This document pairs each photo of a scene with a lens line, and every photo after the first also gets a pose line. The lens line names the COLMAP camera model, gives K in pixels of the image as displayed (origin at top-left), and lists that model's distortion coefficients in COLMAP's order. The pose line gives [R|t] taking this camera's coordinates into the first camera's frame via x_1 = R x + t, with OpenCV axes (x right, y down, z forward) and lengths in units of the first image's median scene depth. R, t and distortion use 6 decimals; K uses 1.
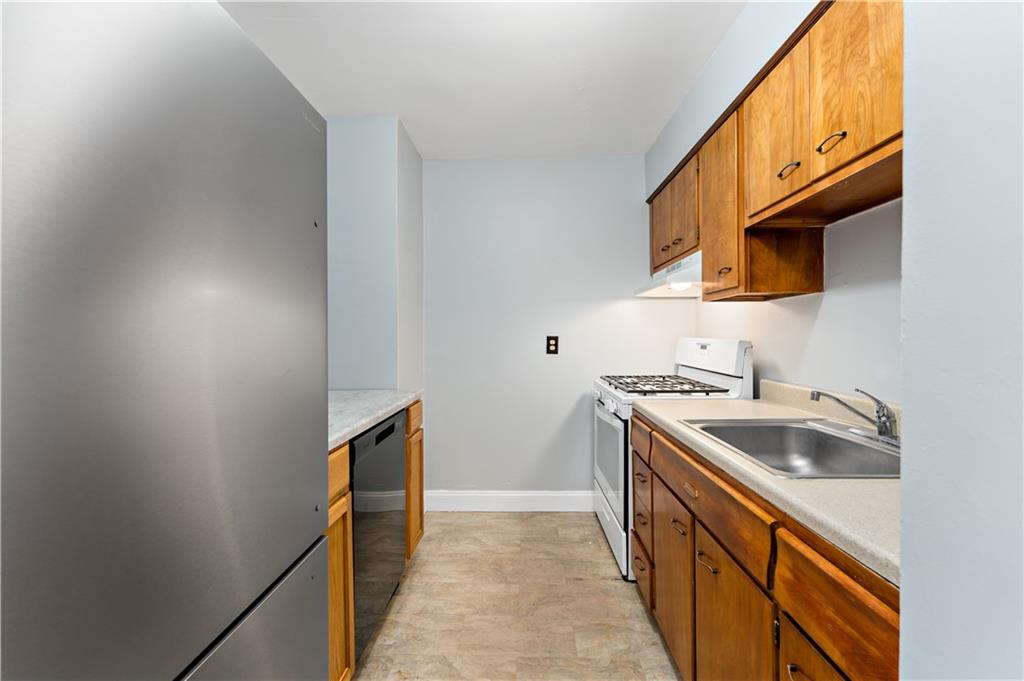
lens RADIAL K [[410.7, 0, 526.6], [0, 410.7, 336.8], [0, 0, 1]] dist [-0.014095, 0.000102]
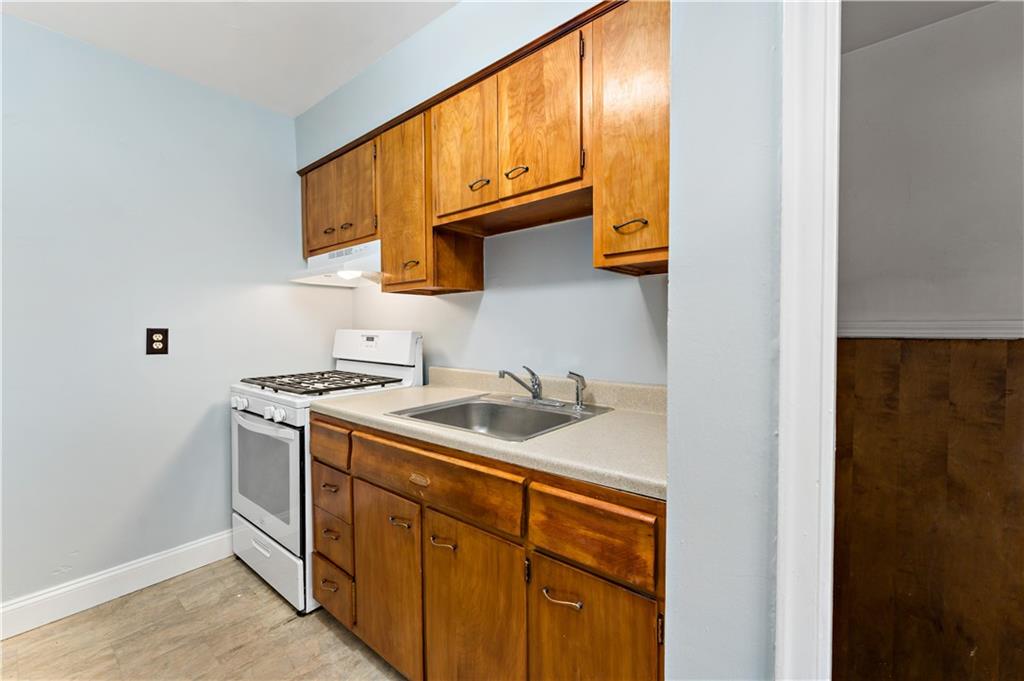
lens RADIAL K [[410.7, 0, 526.6], [0, 410.7, 336.8], [0, 0, 1]] dist [-0.014095, 0.000102]
pose [[0.589420, -0.015475, 0.807679, -0.184329], [0.006683, 0.999876, 0.014280, 0.010674], [-0.807799, -0.003019, 0.589450, 0.152871]]
